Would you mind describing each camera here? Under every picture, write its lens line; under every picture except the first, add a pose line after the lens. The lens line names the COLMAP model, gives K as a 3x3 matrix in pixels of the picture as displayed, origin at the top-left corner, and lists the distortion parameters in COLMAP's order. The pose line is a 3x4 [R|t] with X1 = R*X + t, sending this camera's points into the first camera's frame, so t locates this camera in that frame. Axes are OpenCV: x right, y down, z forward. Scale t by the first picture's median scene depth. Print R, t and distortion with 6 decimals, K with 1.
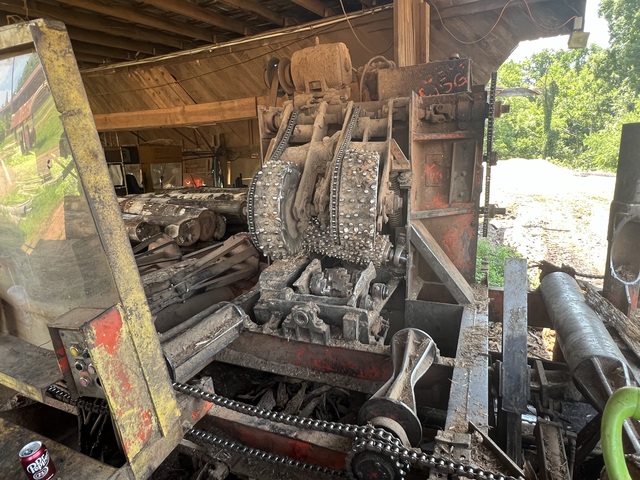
lens RADIAL K [[379.5, 0, 322.4], [0, 379.5, 235.6], [0, 0, 1]] dist [-0.001376, -0.001963]
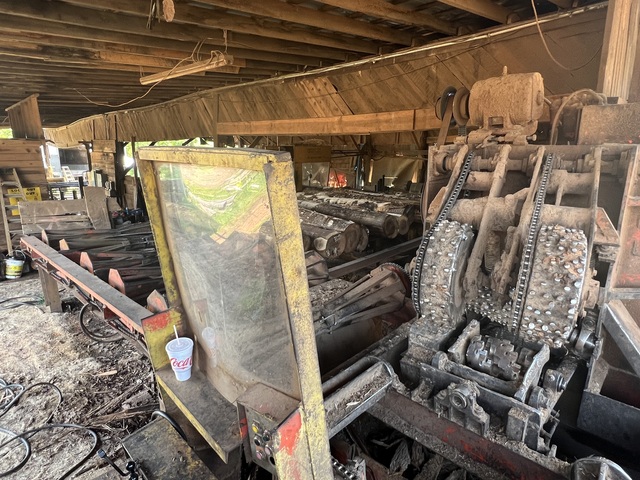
lens RADIAL K [[379.5, 0, 317.6], [0, 379.5, 237.5], [0, 0, 1]] dist [-0.001376, -0.001963]
pose [[0.932015, 0.121128, -0.341578, -0.083467], [-0.111462, 0.992615, 0.047866, -0.139407], [0.344853, -0.006539, 0.938634, 0.021424]]
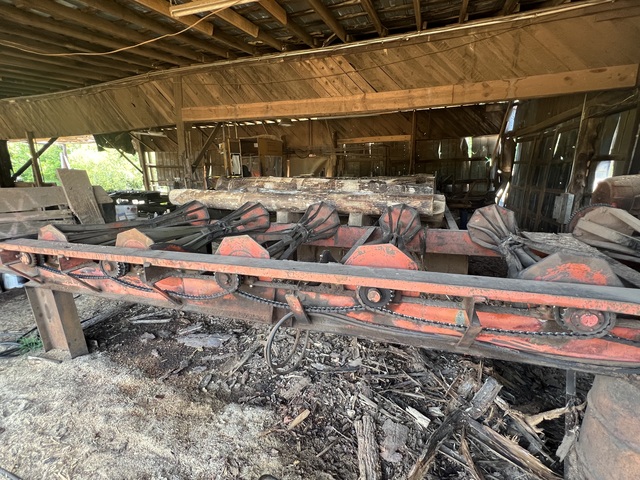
lens RADIAL K [[301.2, 0, 318.8], [0, 301.2, 235.9], [0, 0, 1]] dist [-0.002494, 0.000616]
pose [[0.997634, 0.007467, 0.068336, -1.349690], [-0.009261, 0.999620, 0.025966, 0.081792], [-0.068116, -0.026537, 0.997324, 0.399563]]
